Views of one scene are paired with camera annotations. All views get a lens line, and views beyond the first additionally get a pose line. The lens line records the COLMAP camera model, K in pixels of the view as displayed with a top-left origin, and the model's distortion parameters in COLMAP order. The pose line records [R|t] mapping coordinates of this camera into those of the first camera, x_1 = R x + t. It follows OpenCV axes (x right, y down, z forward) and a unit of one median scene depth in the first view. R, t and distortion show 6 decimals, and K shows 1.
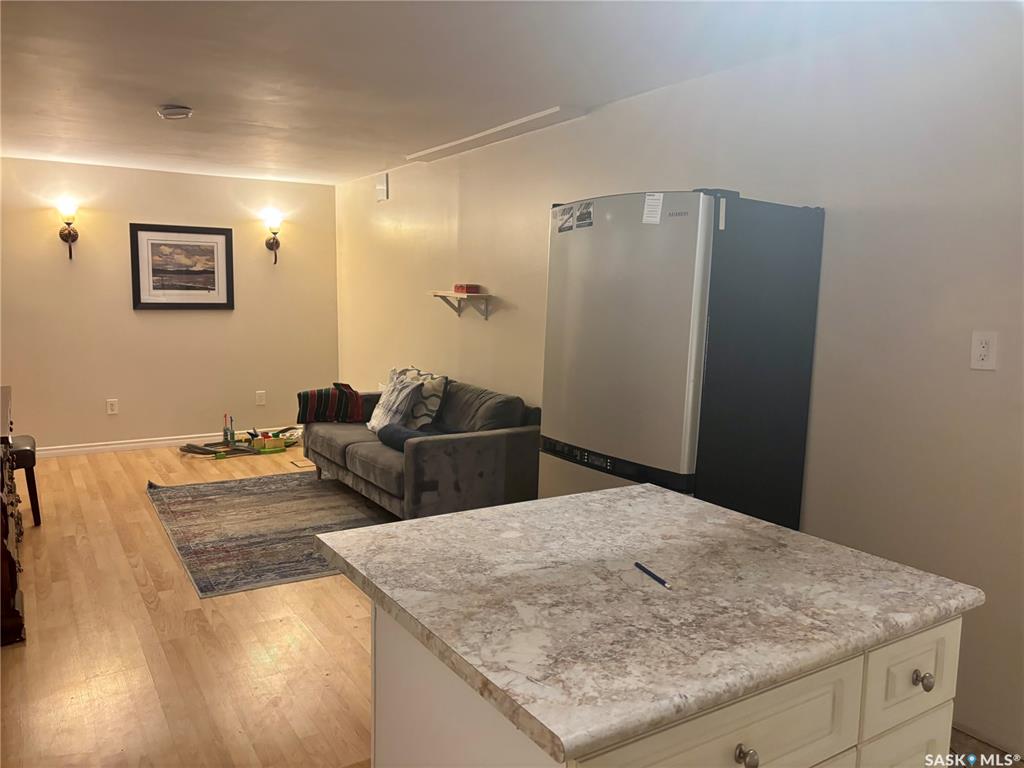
lens RADIAL K [[780.4, 0, 510.6], [0, 780.4, 386.7], [0, 0, 1]] dist [0.032794, -0.024876]
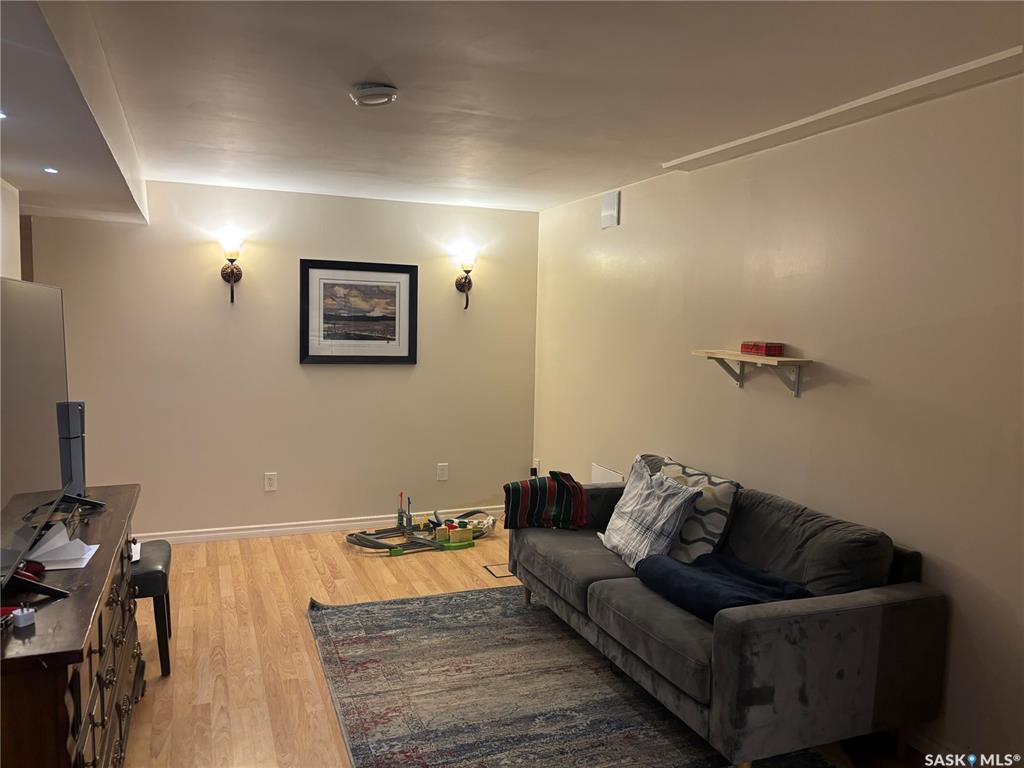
lens RADIAL K [[780.4, 0, 515.6], [0, 780.4, 383.3], [0, 0, 1]] dist [0.032794, -0.024876]
pose [[0.985045, 0.019880, -0.171147, -0.154934], [-0.027864, 0.998626, -0.044380, -0.062536], [0.170029, 0.048485, 0.984246, 0.307603]]
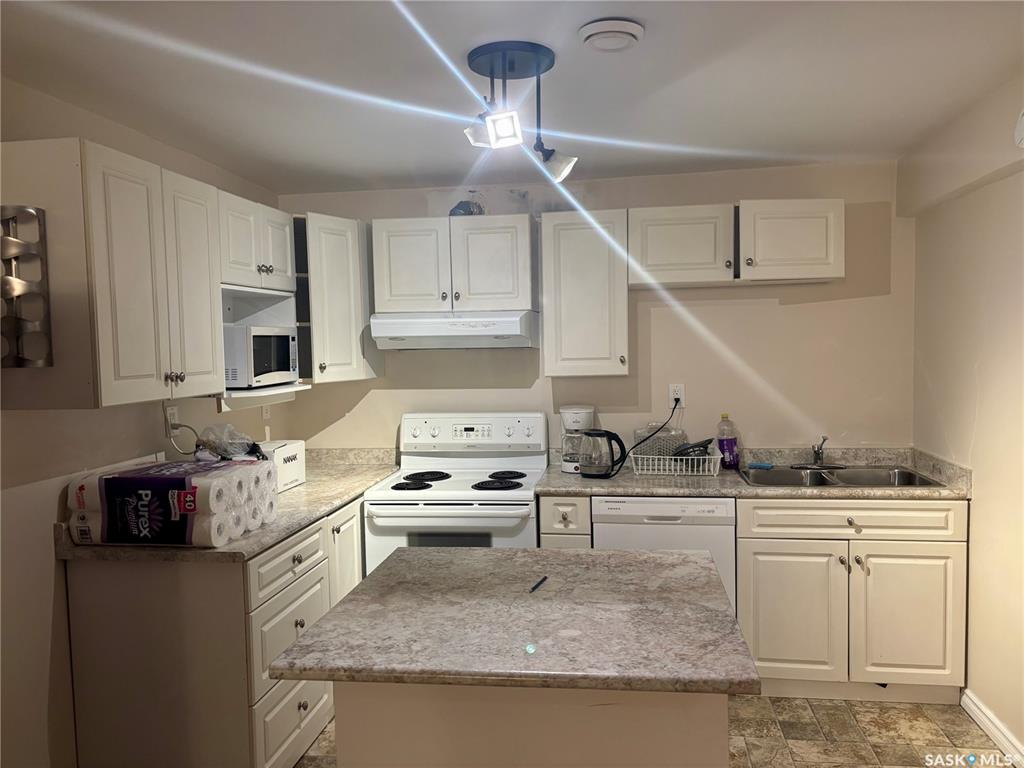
lens RADIAL K [[780.4, 0, 512.9], [0, 780.4, 384.8], [0, 0, 1]] dist [0.032794, -0.024876]
pose [[-0.758408, -0.035538, 0.650811, -0.530473], [0.093773, 0.982175, 0.162910, -0.264672], [-0.645000, 0.184581, -0.741556, 1.567950]]
